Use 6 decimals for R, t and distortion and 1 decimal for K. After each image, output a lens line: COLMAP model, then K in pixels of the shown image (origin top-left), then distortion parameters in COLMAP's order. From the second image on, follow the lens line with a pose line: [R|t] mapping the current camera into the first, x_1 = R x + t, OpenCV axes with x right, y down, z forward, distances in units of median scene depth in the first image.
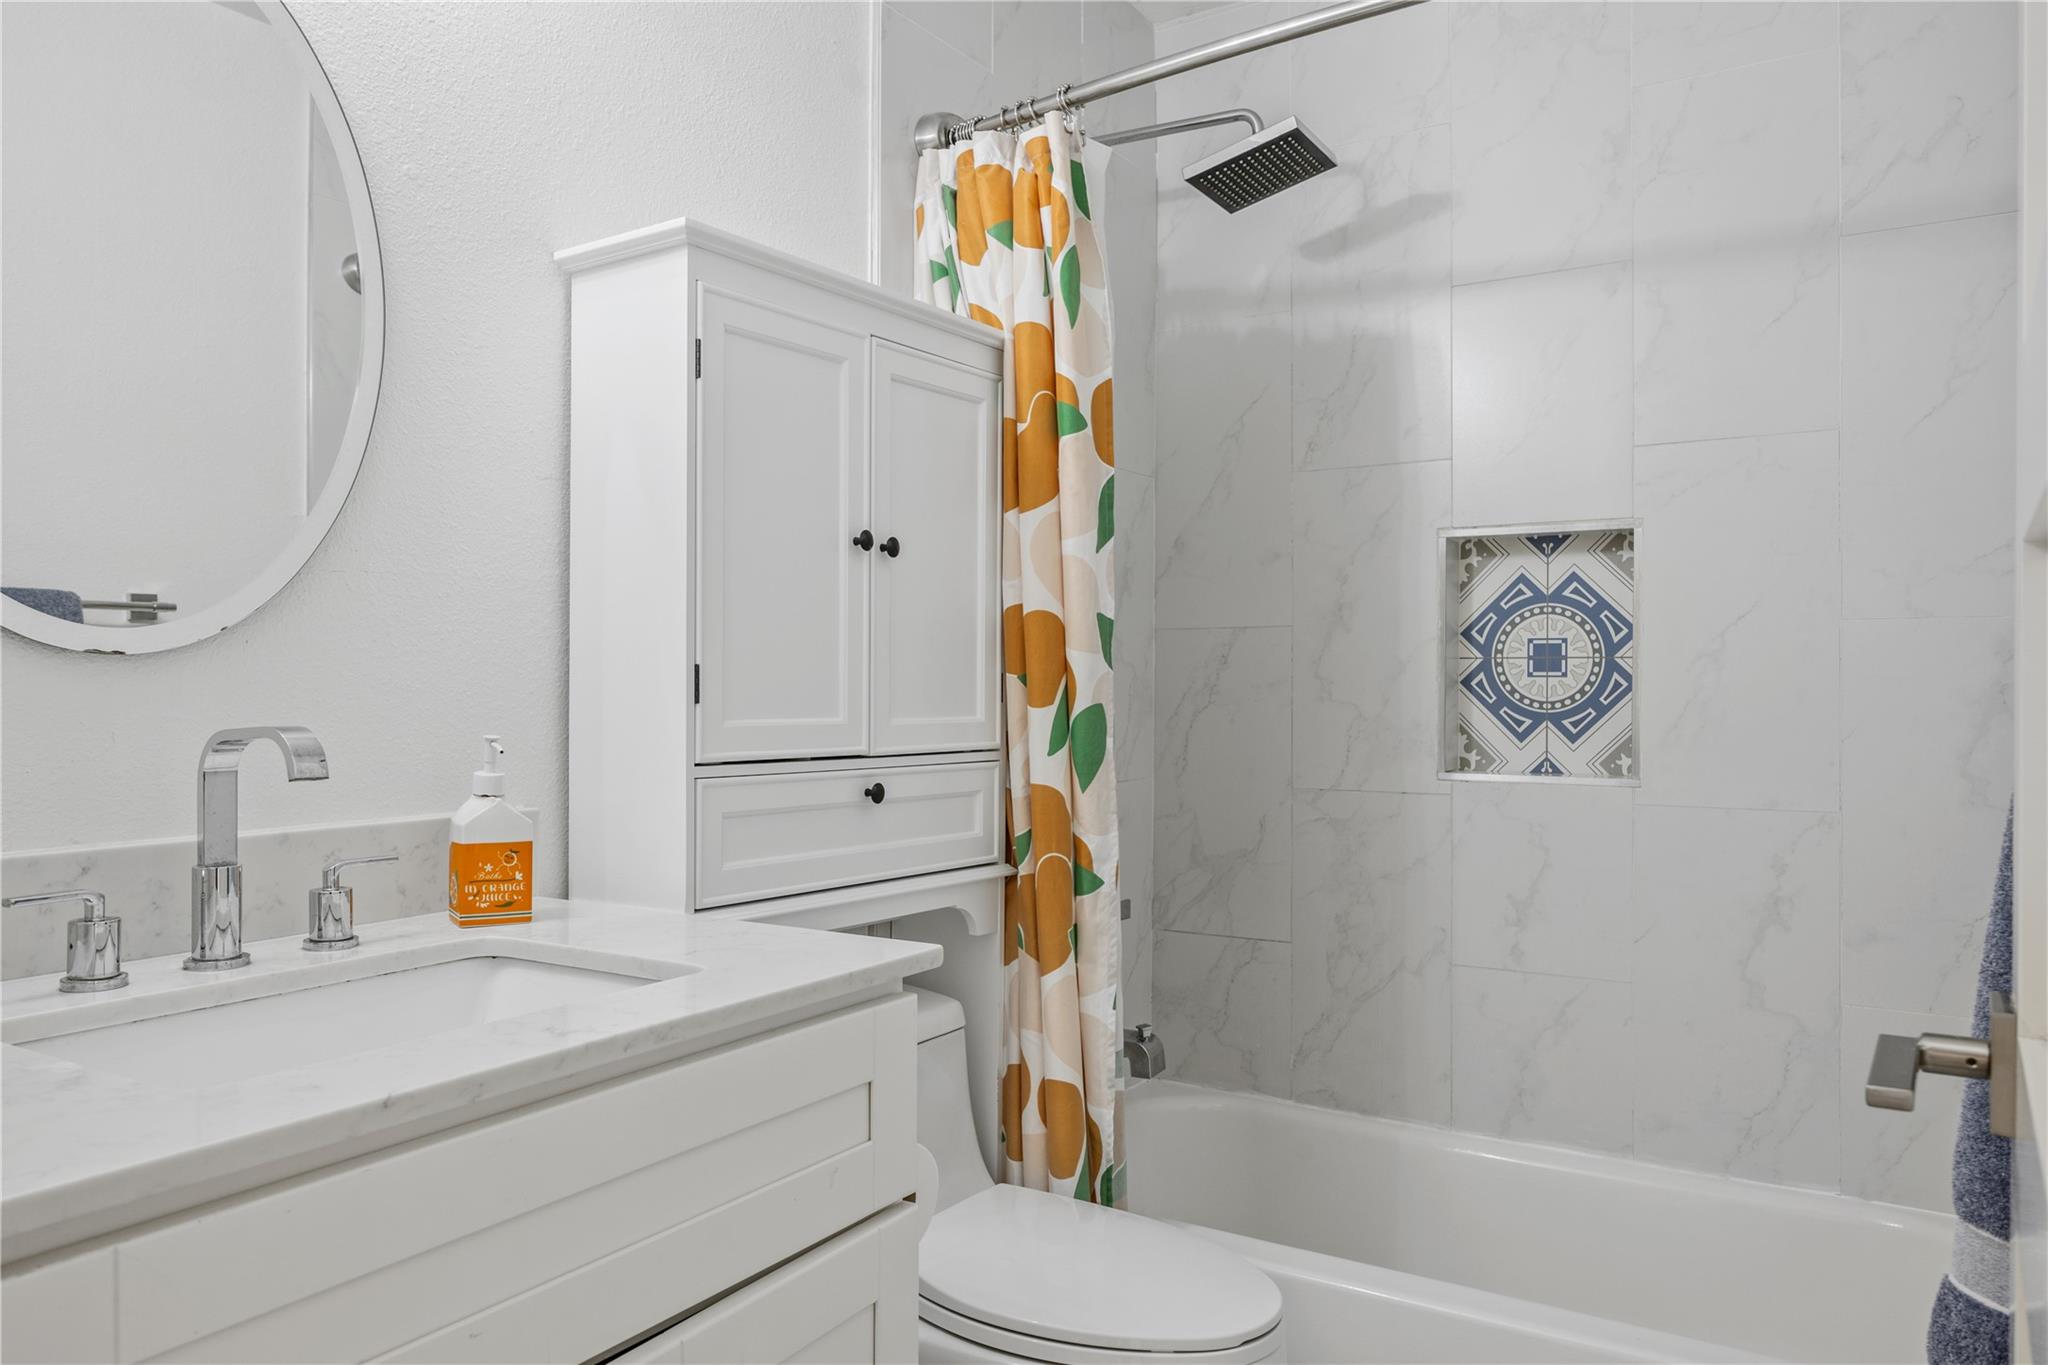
lens RADIAL K [[1421.3, 0, 1024.0], [0, 1421.3, 682.5], [0, 0, 1]] dist [0.026585, -0.001346]
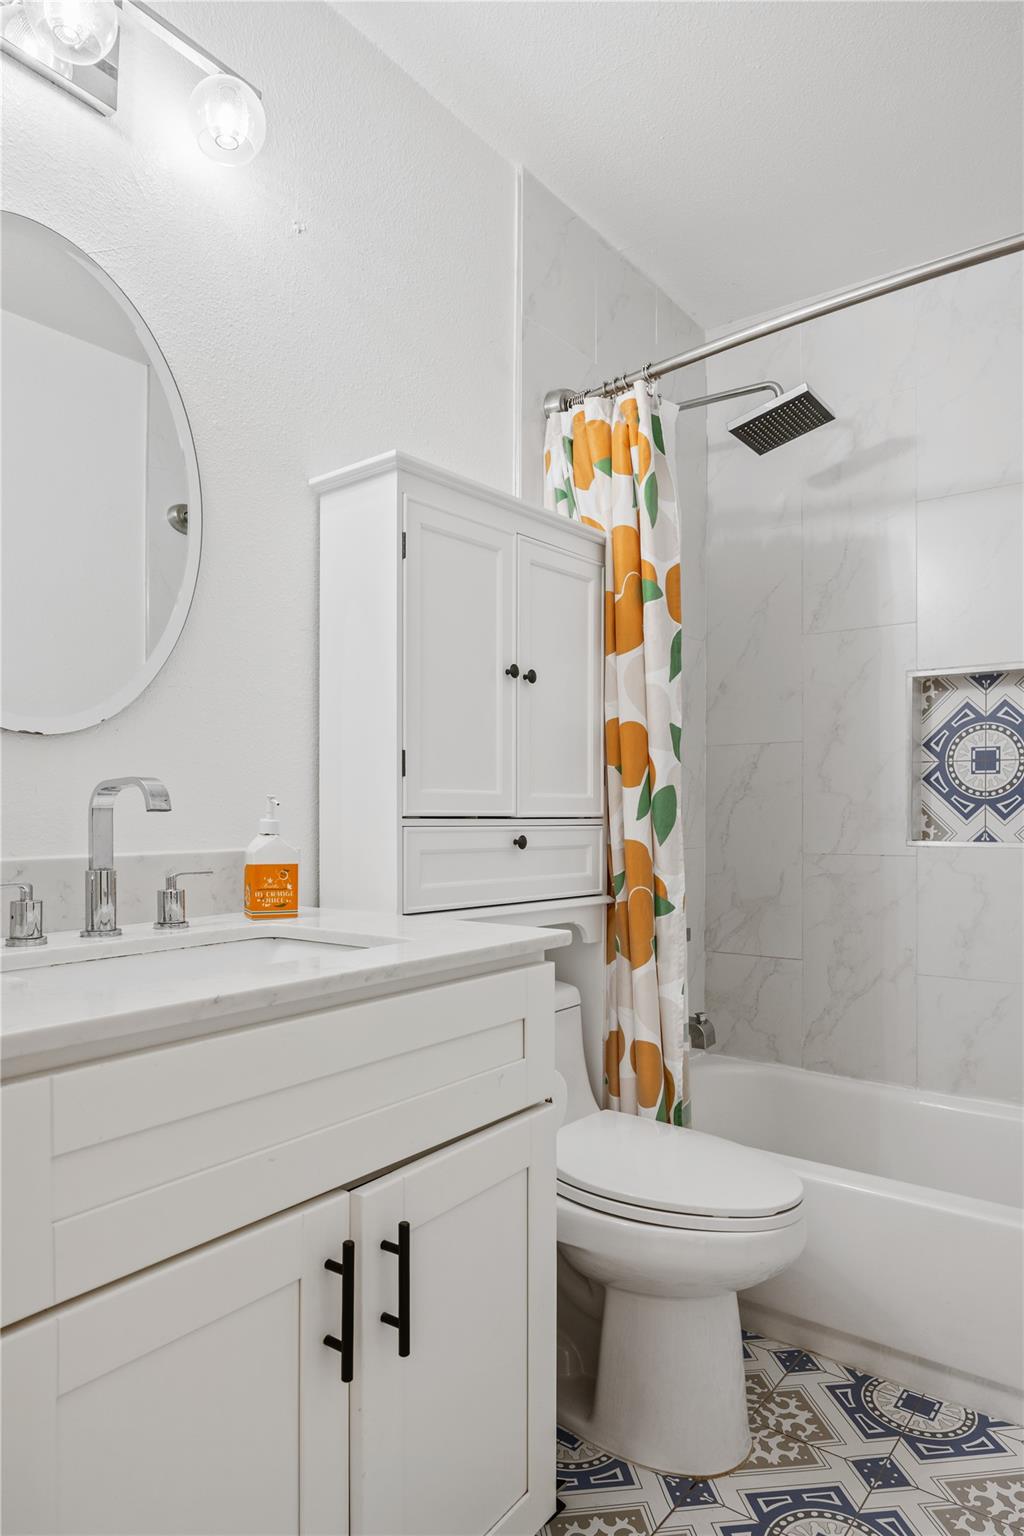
lens RADIAL K [[962.6, 0, 534.8], [0, 962.6, 808.7], [0, 0, 1]] dist [0.024566, 0.000261]
pose [[0.997098, -0.002302, -0.076100, -0.011845], [0.002394, 0.999997, 0.001117, 0.037079], [0.076097, -0.001295, 0.997100, 0.000587]]
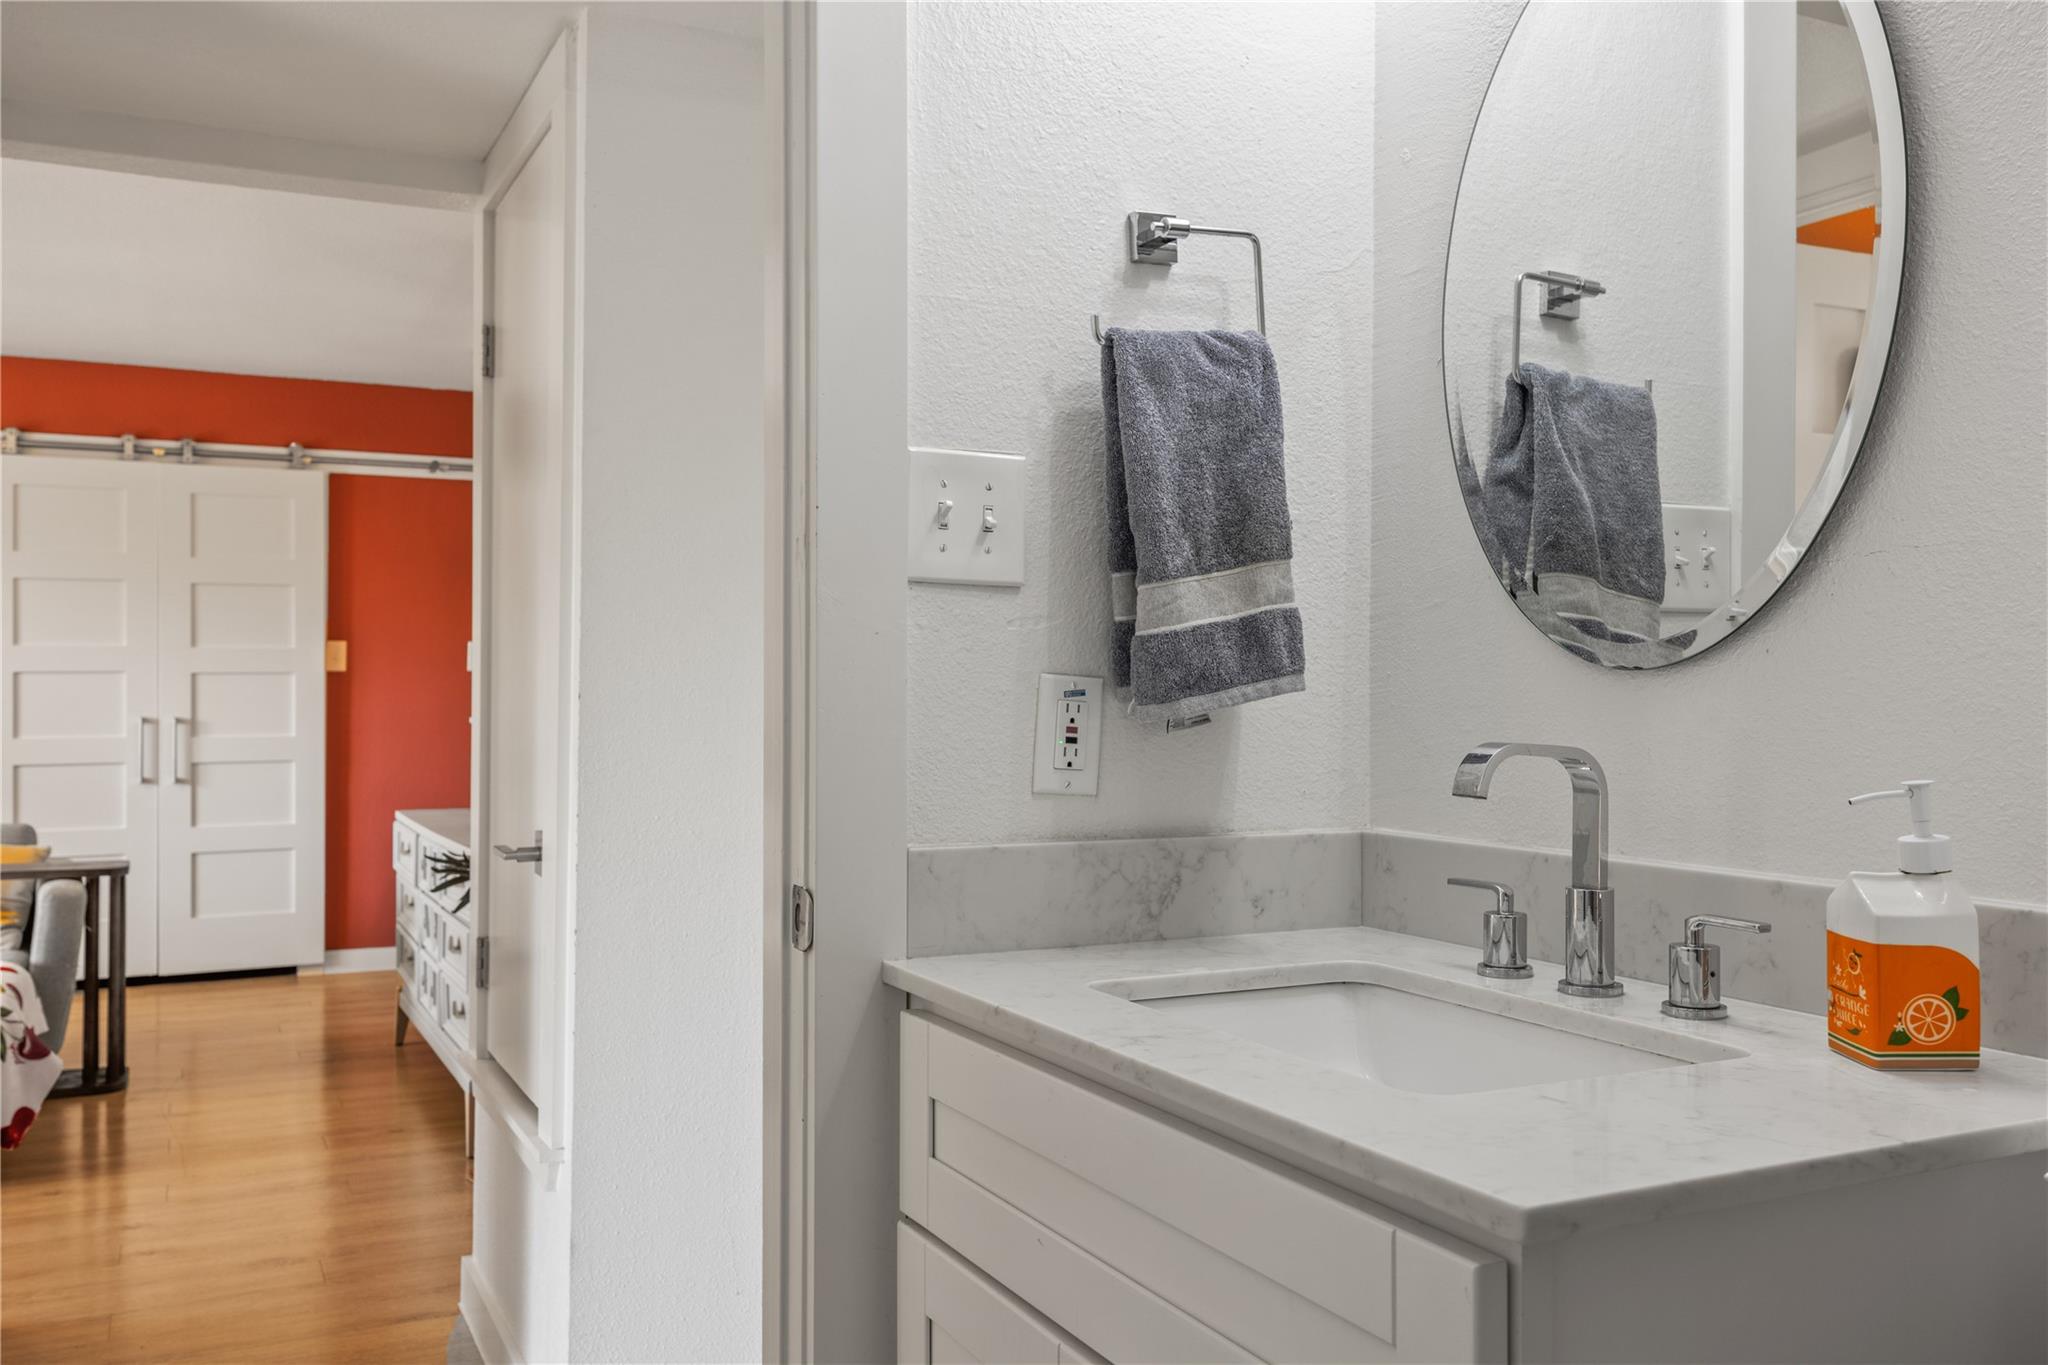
lens RADIAL K [[1698.4, 0, 1010.7], [0, 1698.4, 682.8], [0, 0, 1]] dist [0.002141, -0.001646]
pose [[-0.532337, -0.009875, -0.846475, 0.368062], [-0.005851, 0.999951, -0.007986, 0.000821], [0.846512, 0.000702, -0.532369, 0.767788]]
